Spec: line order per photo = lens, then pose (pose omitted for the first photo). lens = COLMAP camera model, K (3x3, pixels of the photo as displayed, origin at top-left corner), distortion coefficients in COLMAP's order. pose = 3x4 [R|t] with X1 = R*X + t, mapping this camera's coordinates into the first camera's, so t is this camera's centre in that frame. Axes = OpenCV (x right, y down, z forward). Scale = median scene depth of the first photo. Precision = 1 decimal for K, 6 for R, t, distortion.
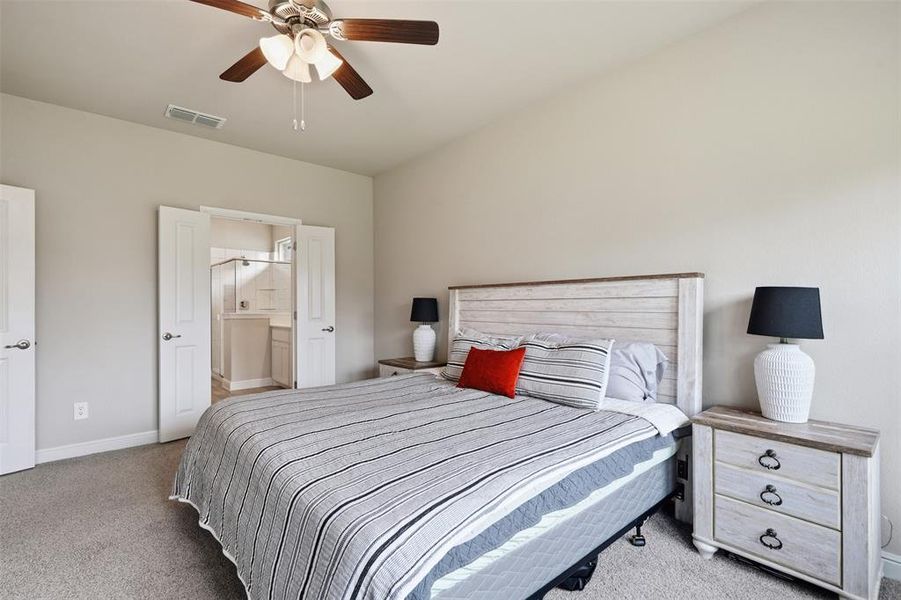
lens RADIAL K [[411.4, 0, 445.6], [0, 411.4, 306.0], [0, 0, 1]] dist [0.002149, -0.001034]
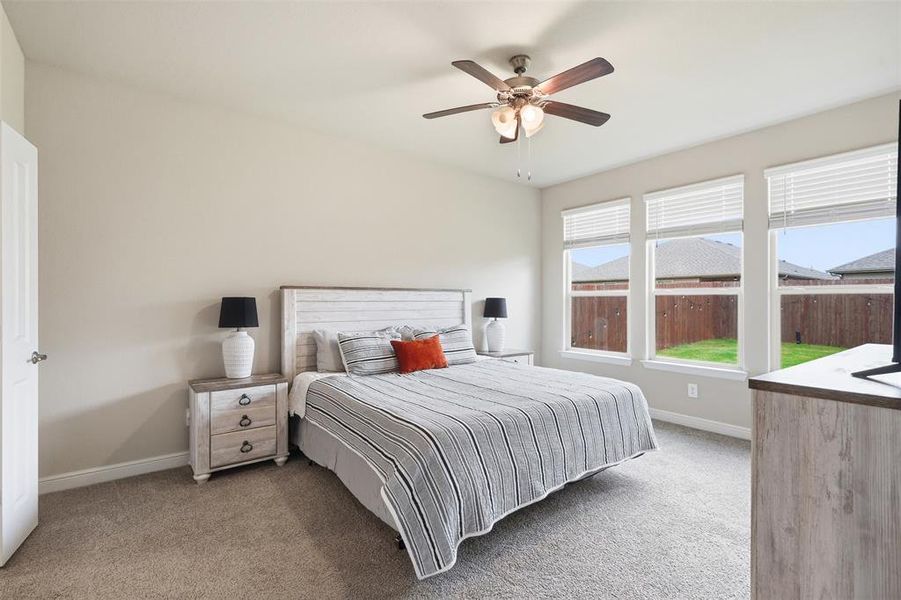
lens RADIAL K [[411.4, 0, 445.6], [0, 411.4, 306.0], [0, 0, 1]] dist [0.002149, -0.001034]
pose [[0.052622, -0.006915, 0.998591, -1.021841], [0.001029, 0.999976, 0.006870, -0.009177], [-0.998614, 0.000666, 0.052628, 0.703735]]
